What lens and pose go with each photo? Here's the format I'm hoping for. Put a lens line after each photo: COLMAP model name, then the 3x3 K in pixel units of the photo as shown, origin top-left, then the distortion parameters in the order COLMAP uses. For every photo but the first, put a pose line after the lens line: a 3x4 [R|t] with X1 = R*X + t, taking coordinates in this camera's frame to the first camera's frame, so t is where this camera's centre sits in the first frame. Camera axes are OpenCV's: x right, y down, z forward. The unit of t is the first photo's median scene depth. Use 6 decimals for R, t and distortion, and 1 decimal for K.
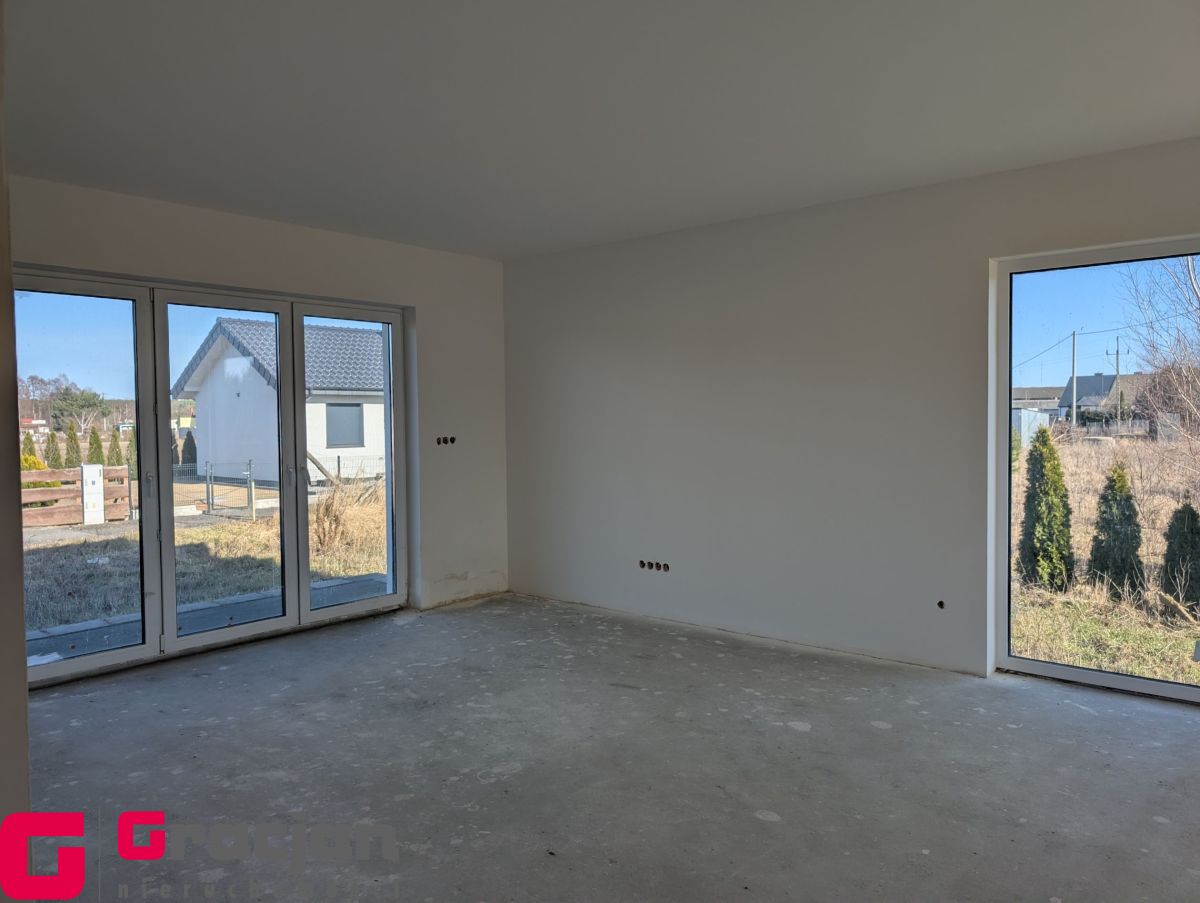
lens RADIAL K [[857.3, 0, 603.7], [0, 857.3, 451.5], [0, 0, 1]] dist [0.006587, 0.007740]
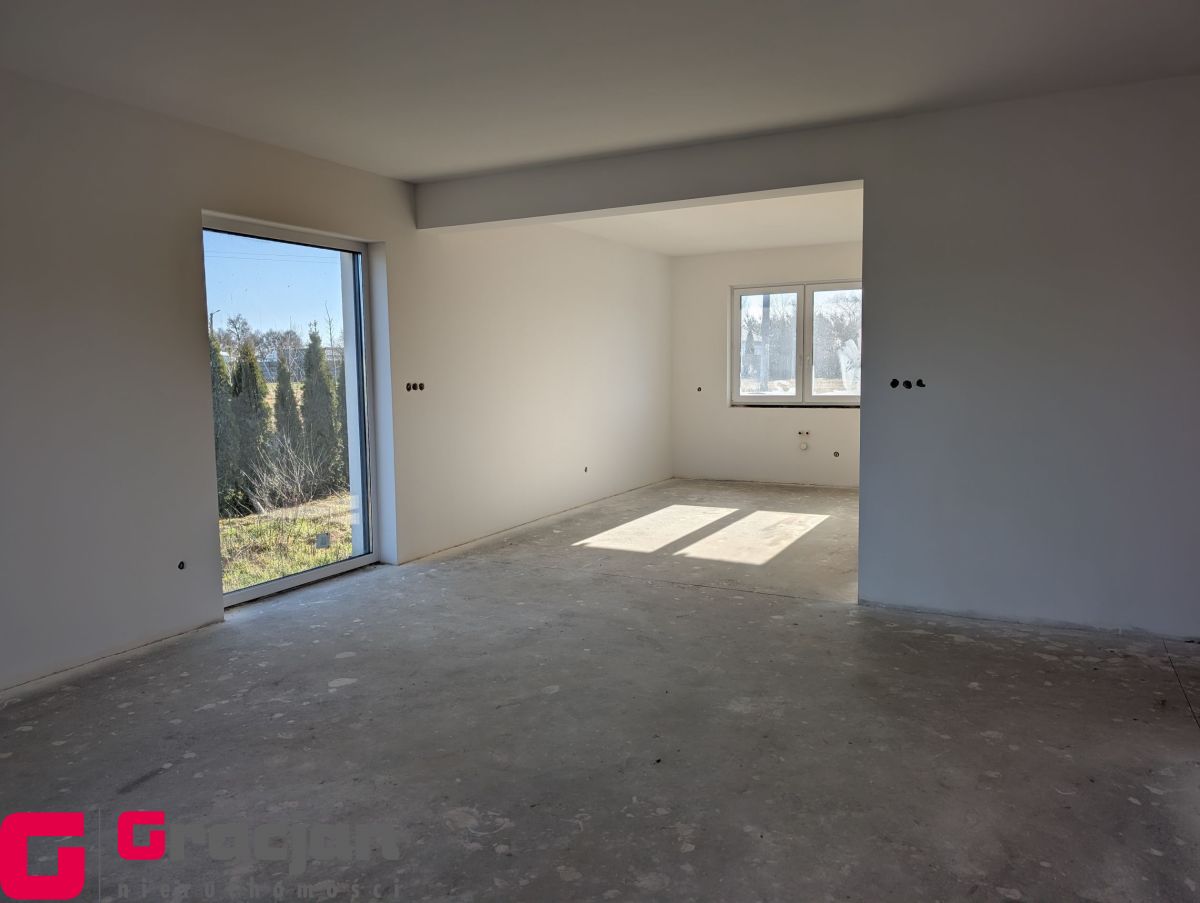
lens RADIAL K [[857.3, 0, 603.2], [0, 857.3, 450.7], [0, 0, 1]] dist [0.006587, 0.007740]
pose [[-0.211311, -0.082849, 0.973901, -0.716533], [0.058330, 0.993556, 0.097177, -0.011152], [-0.975677, 0.077342, -0.205117, 0.863244]]
